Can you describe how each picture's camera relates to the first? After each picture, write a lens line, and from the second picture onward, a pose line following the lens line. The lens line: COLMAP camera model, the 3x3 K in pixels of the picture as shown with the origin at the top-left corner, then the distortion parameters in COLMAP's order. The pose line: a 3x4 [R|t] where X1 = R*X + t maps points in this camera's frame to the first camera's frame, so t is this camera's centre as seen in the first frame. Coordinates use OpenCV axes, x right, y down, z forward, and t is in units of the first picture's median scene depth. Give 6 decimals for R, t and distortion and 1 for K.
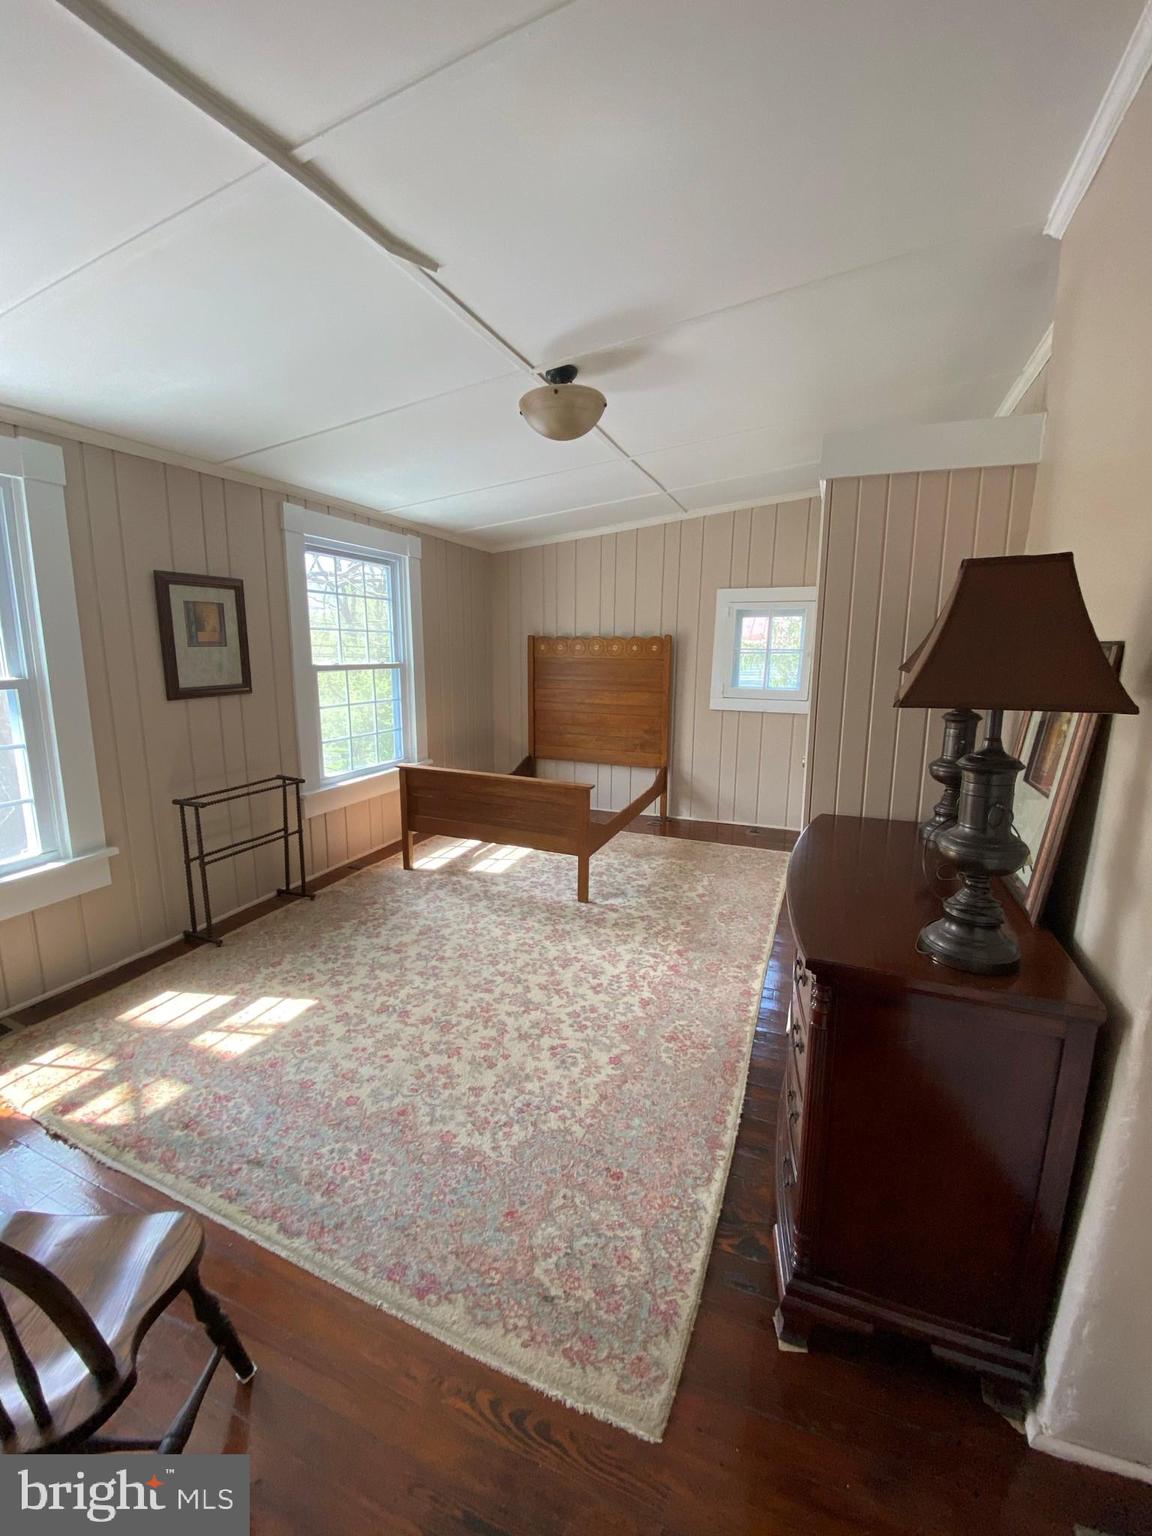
lens RADIAL K [[619.8, 0, 573.8], [0, 619.8, 752.0], [0, 0, 1]] dist [0.001873, -0.012438]
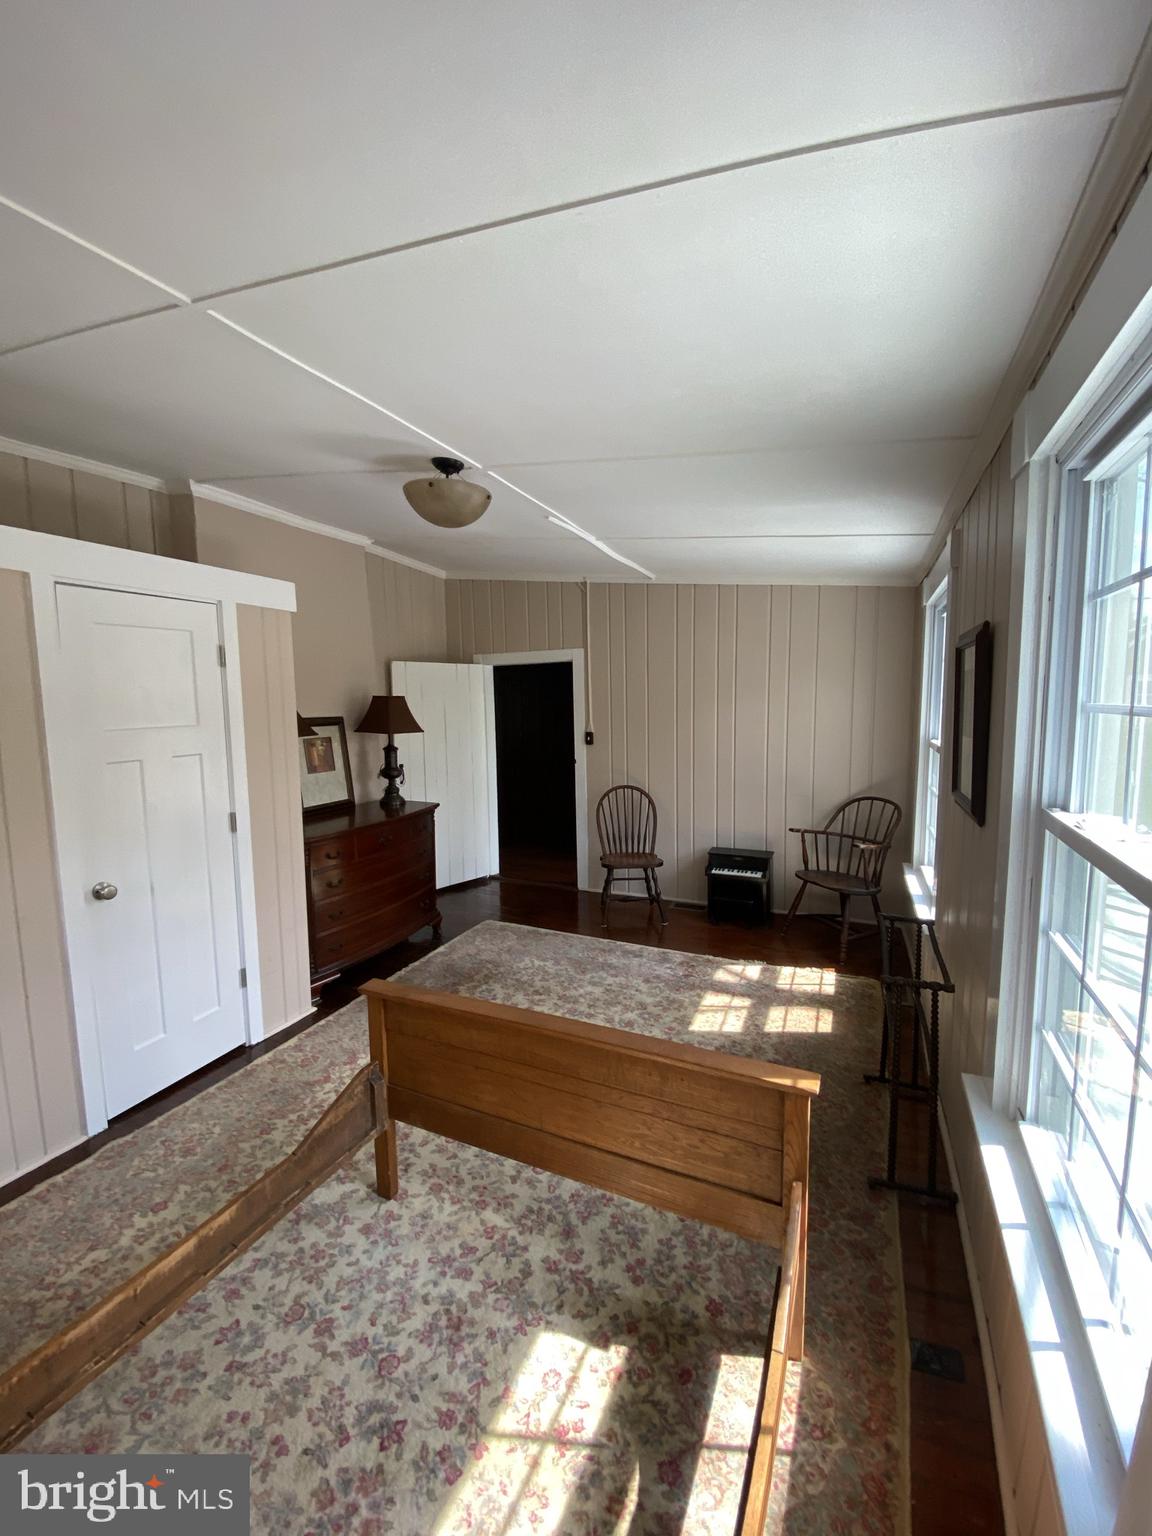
lens RADIAL K [[619.8, 0, 580.8], [0, 619.8, 765.1], [0, 0, 1]] dist [0.001873, -0.012438]
pose [[-0.999782, -0.002056, 0.020755, -0.244490], [0.003719, 0.961612, 0.274387, -0.406096], [-0.020523, 0.274404, -0.961395, 2.071954]]
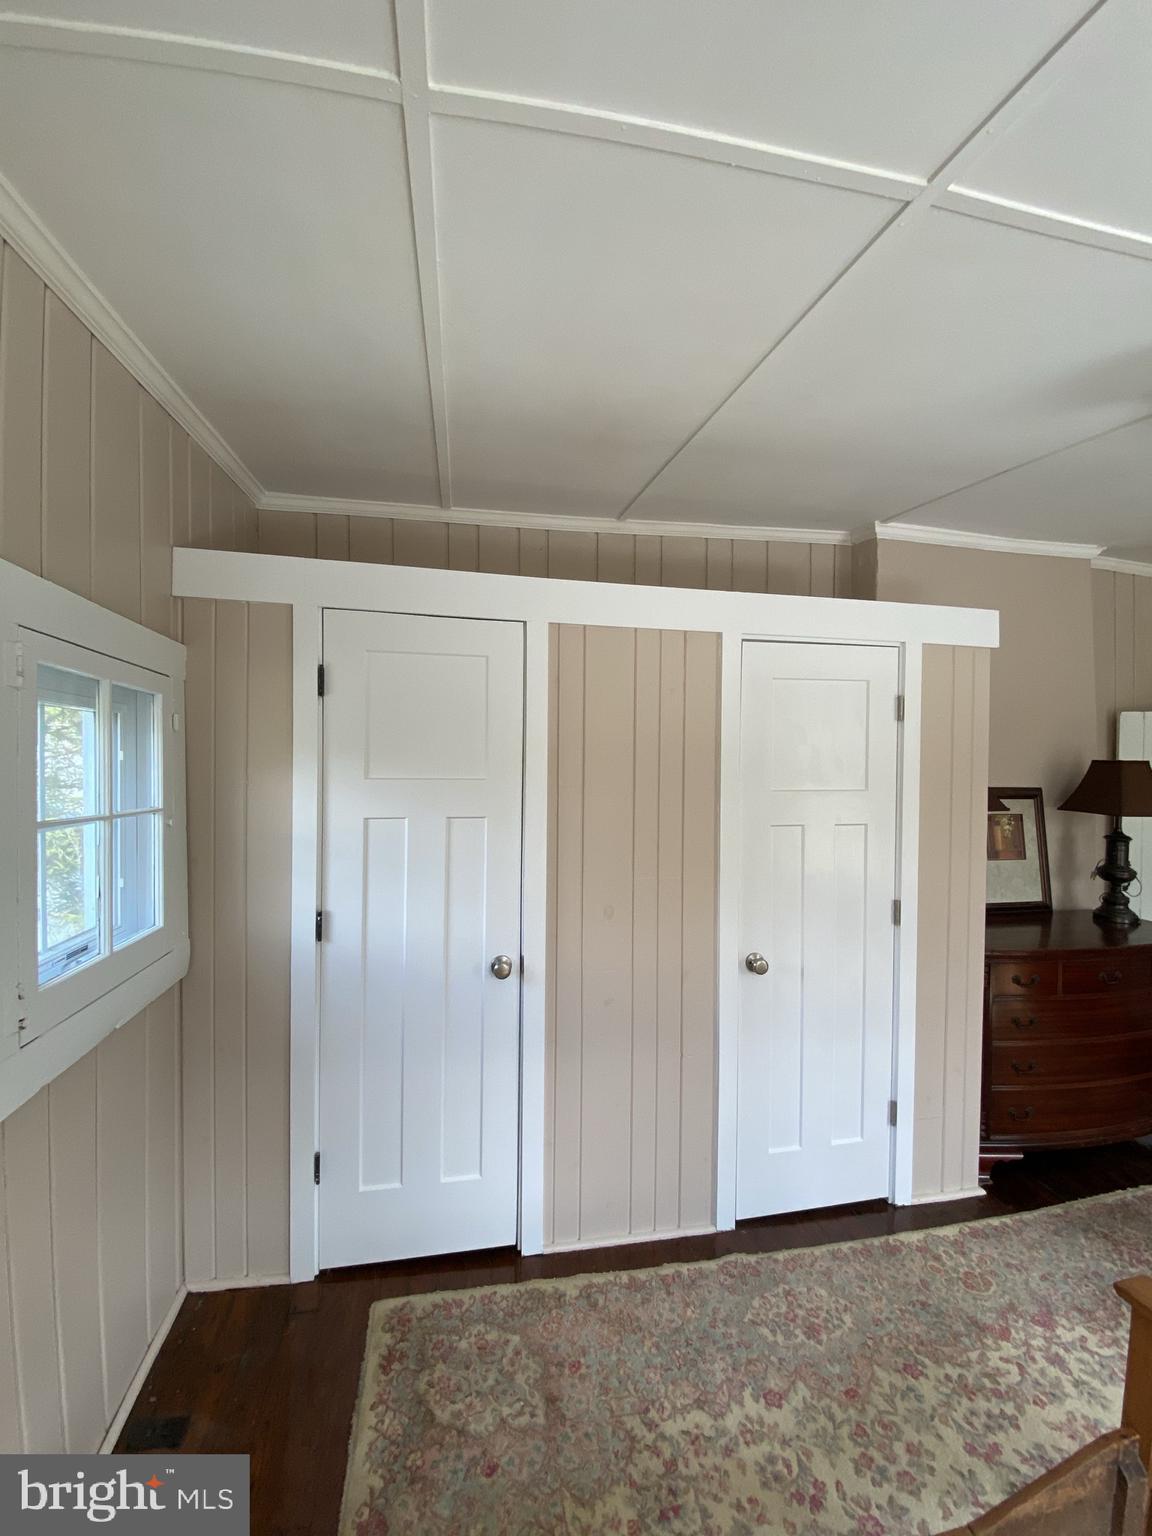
lens RADIAL K [[619.8, 0, 577.2], [0, 619.8, 766.0], [0, 0, 1]] dist [0.001873, -0.012438]
pose [[-0.554559, -0.014613, 0.832016, -0.082725], [0.124830, 0.987071, 0.100538, -0.360945], [-0.822729, 0.159615, -0.545565, 1.879224]]
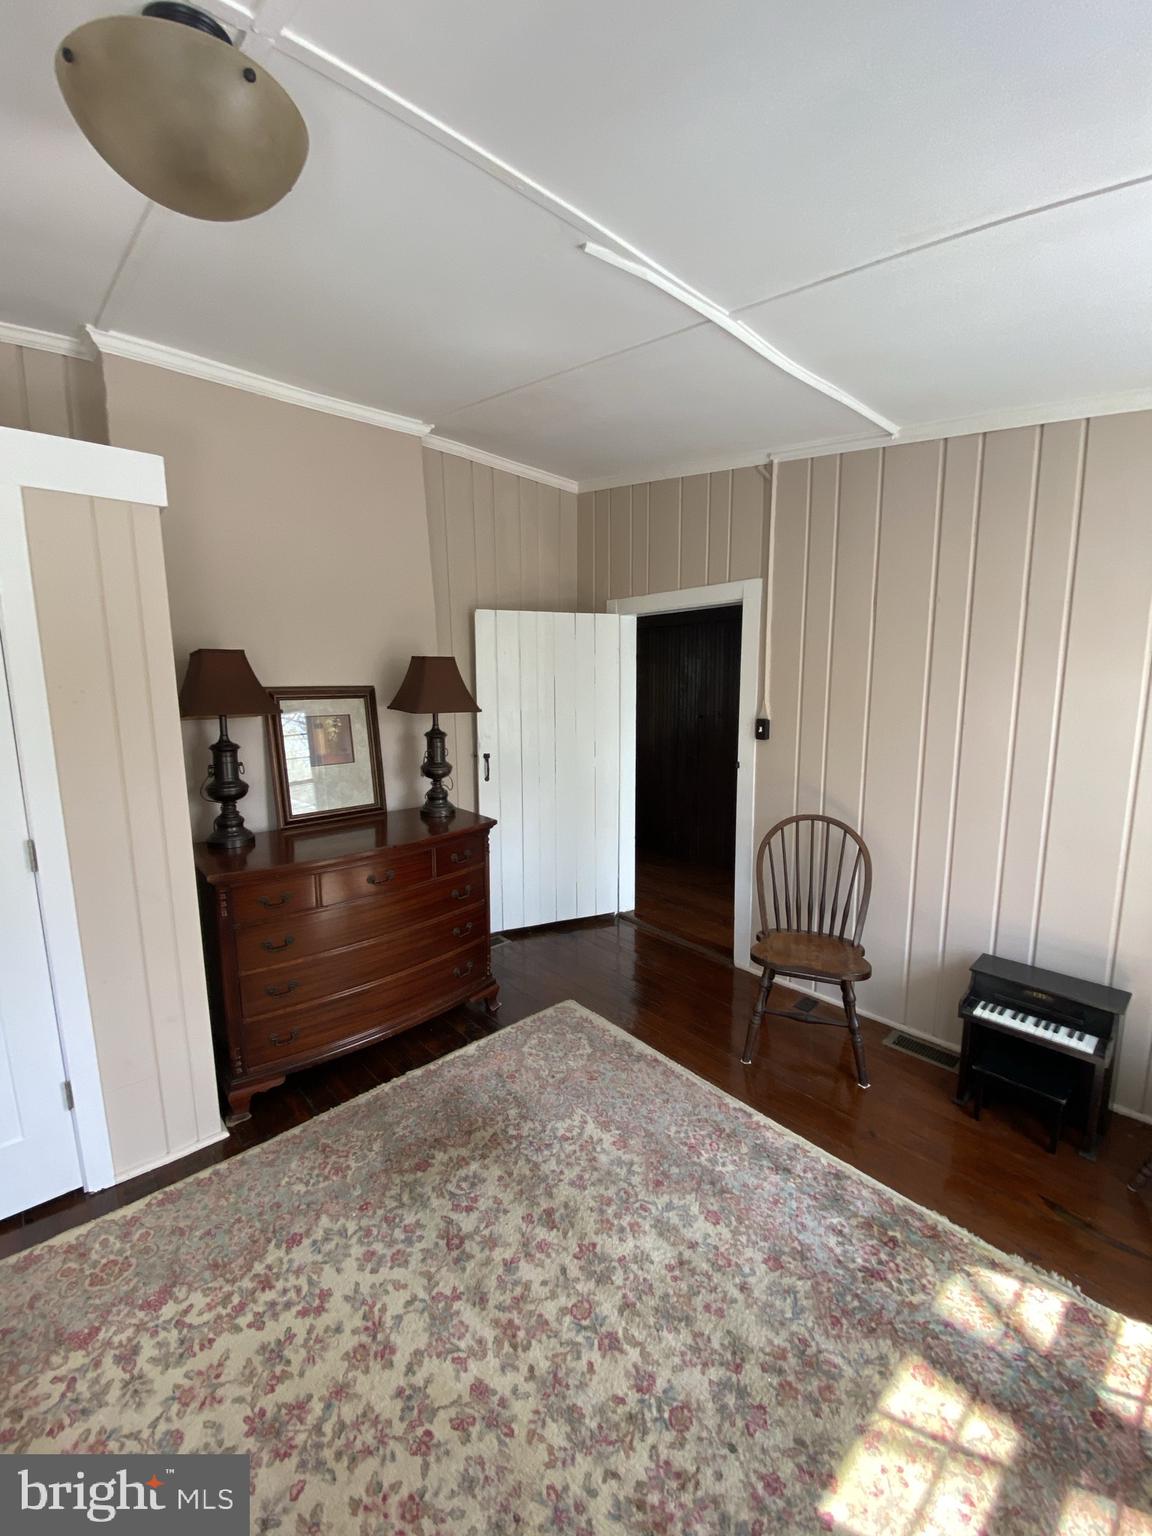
lens RADIAL K [[619.8, 0, 573.8], [0, 619.8, 766.3], [0, 0, 1]] dist [0.001873, -0.012438]
pose [[-0.902941, -0.074417, 0.423272, -0.412848], [0.065078, 0.949861, 0.305825, -0.267917], [-0.424808, 0.303688, -0.852826, 1.341588]]
